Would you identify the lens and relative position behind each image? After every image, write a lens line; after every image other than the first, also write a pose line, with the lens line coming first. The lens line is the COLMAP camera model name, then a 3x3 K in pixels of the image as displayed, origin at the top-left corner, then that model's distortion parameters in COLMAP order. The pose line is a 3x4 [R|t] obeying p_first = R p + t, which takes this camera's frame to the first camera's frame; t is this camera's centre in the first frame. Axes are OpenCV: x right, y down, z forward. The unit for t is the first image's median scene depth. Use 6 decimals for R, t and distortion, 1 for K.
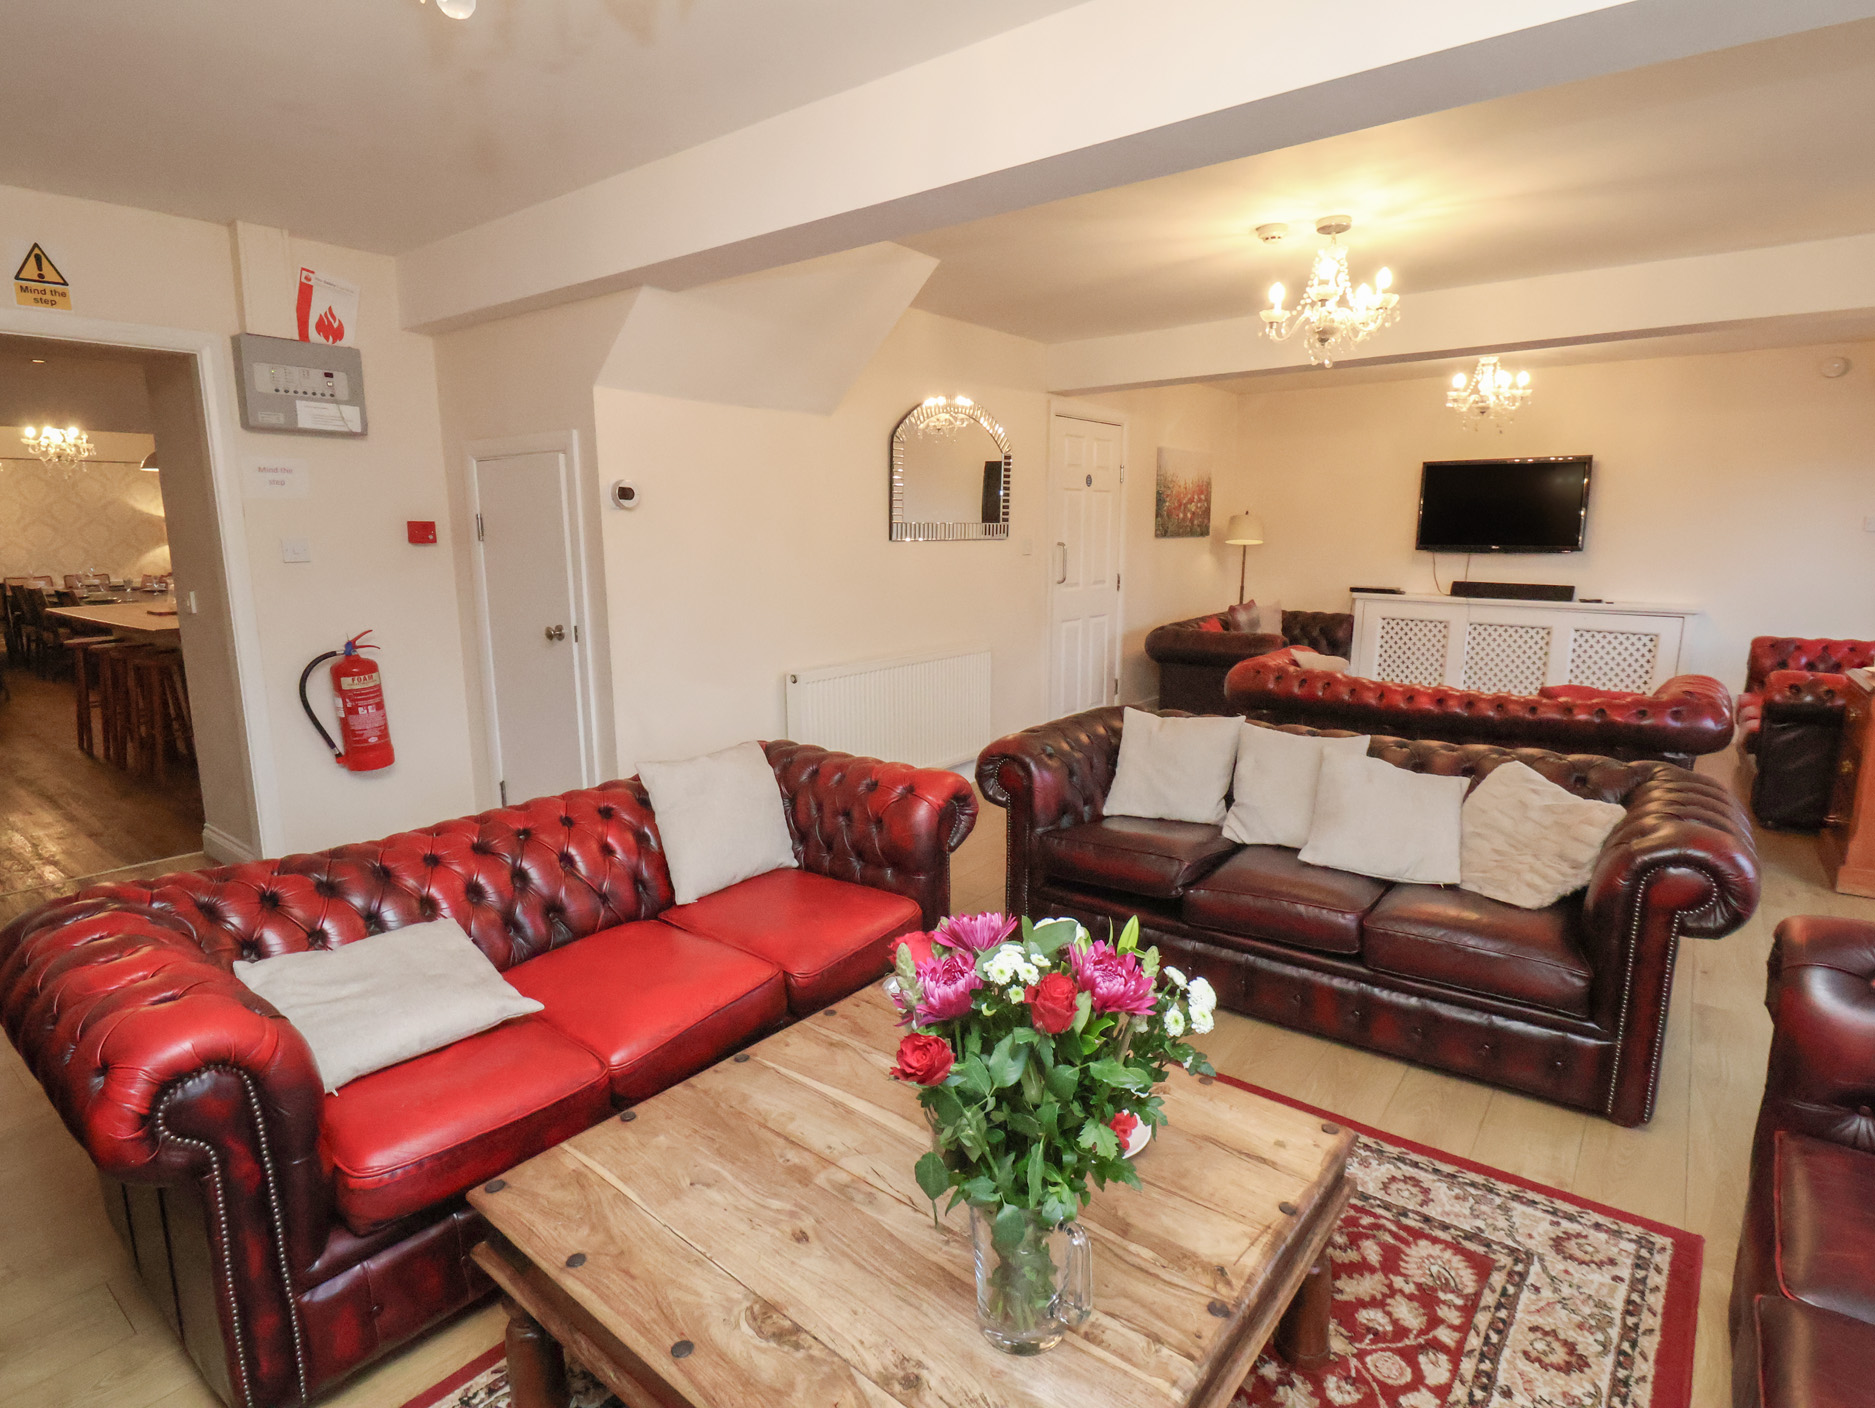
lens RADIAL K [[1006.0, 0, 932.0], [0, 1006.0, 687.8], [0, 0, 1]] dist [0.005177, -0.003525]
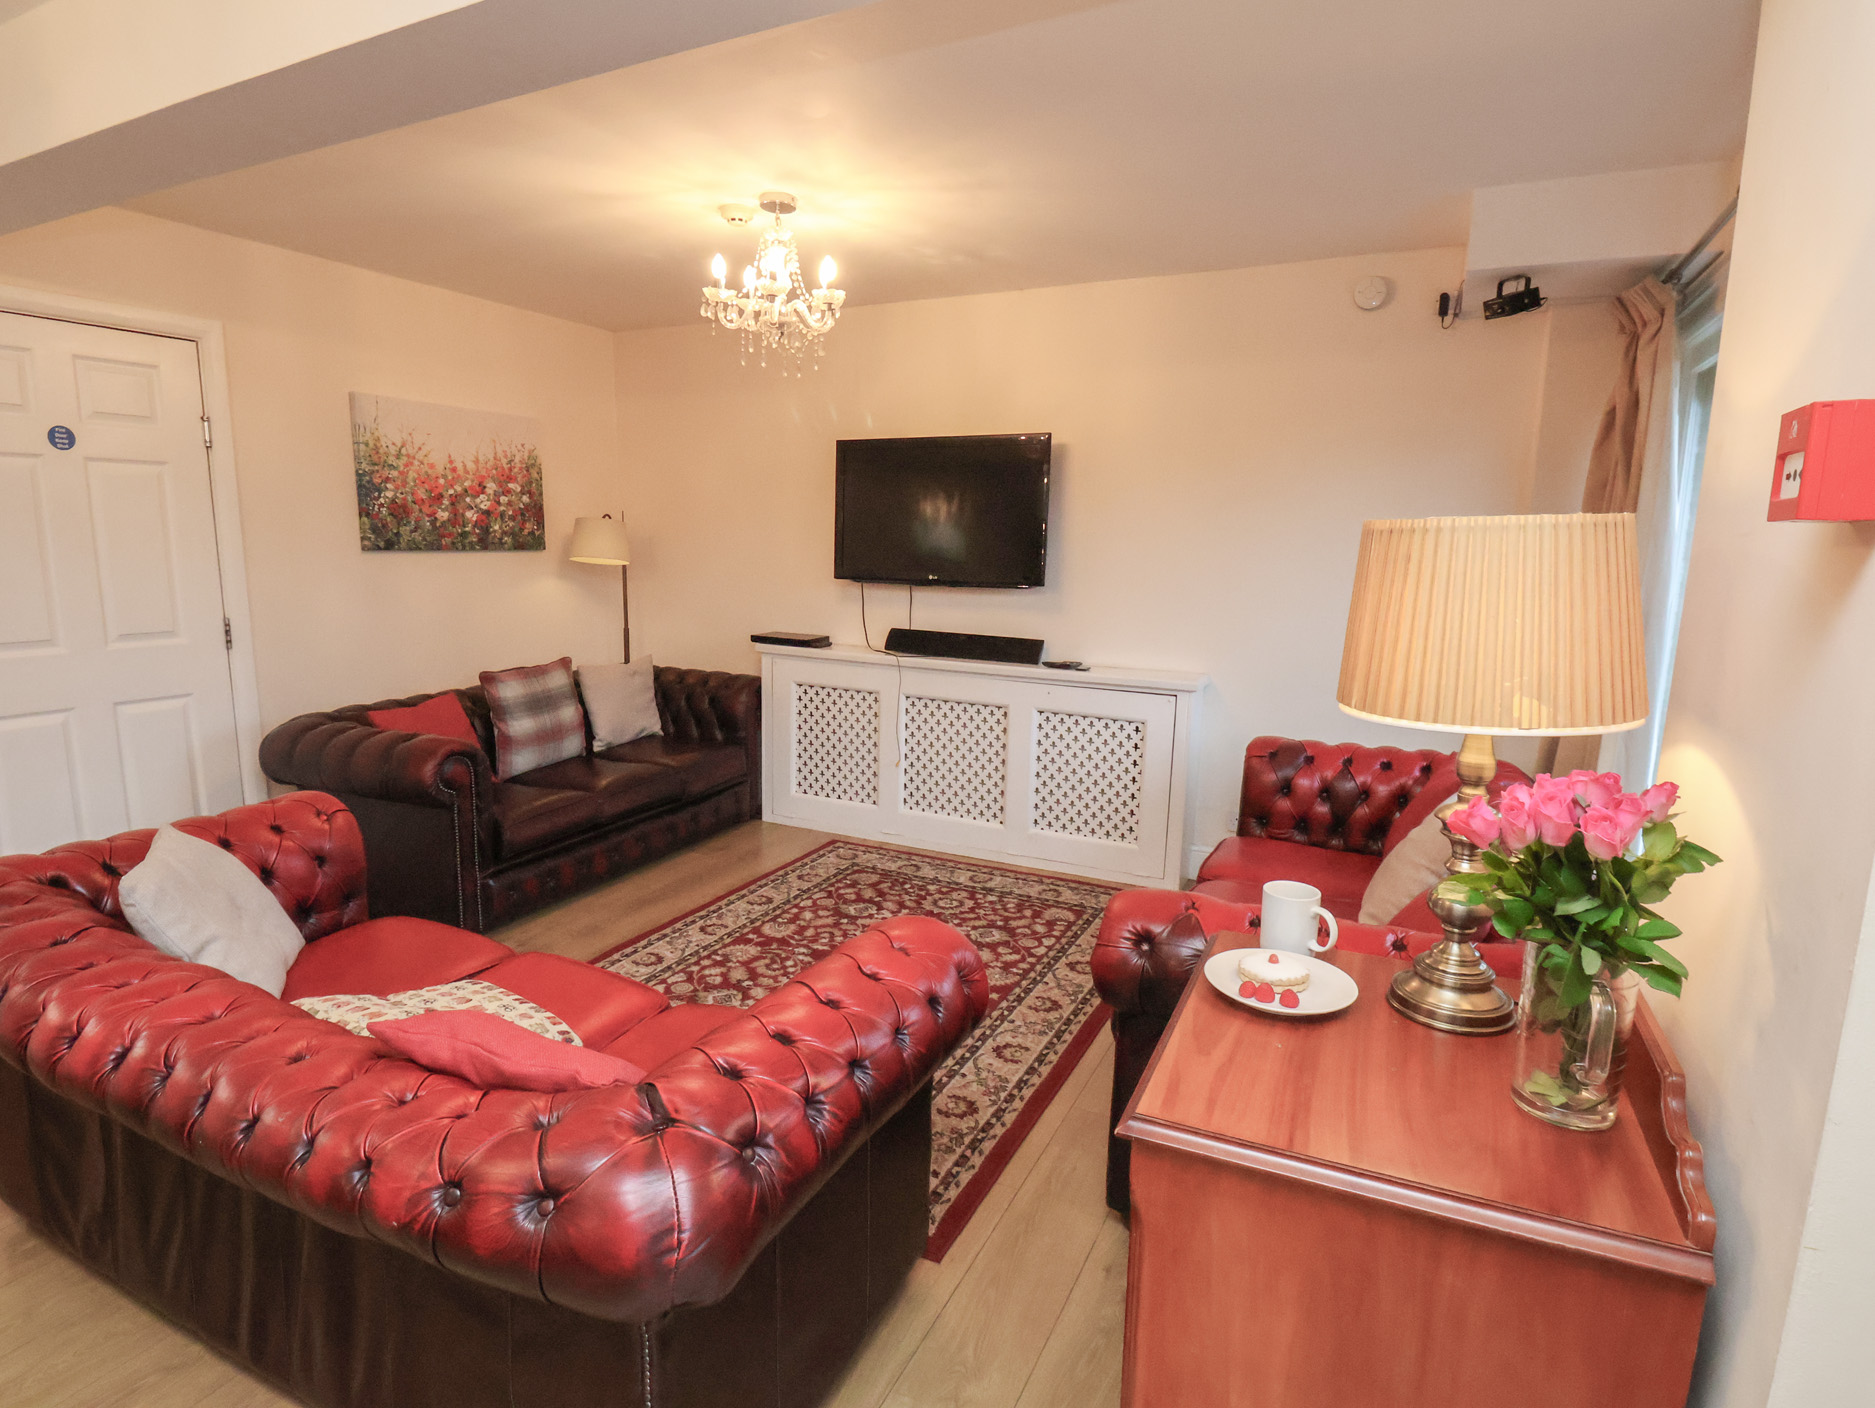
lens RADIAL K [[1006.0, 0, 929.9], [0, 1006.0, 705.0], [0, 0, 1]] dist [0.005177, -0.003525]
pose [[0.982842, -0.011208, 0.184107, 0.407163], [0.009023, 0.999879, 0.012703, -0.062322], [-0.184227, -0.010823, 0.982824, 0.352238]]
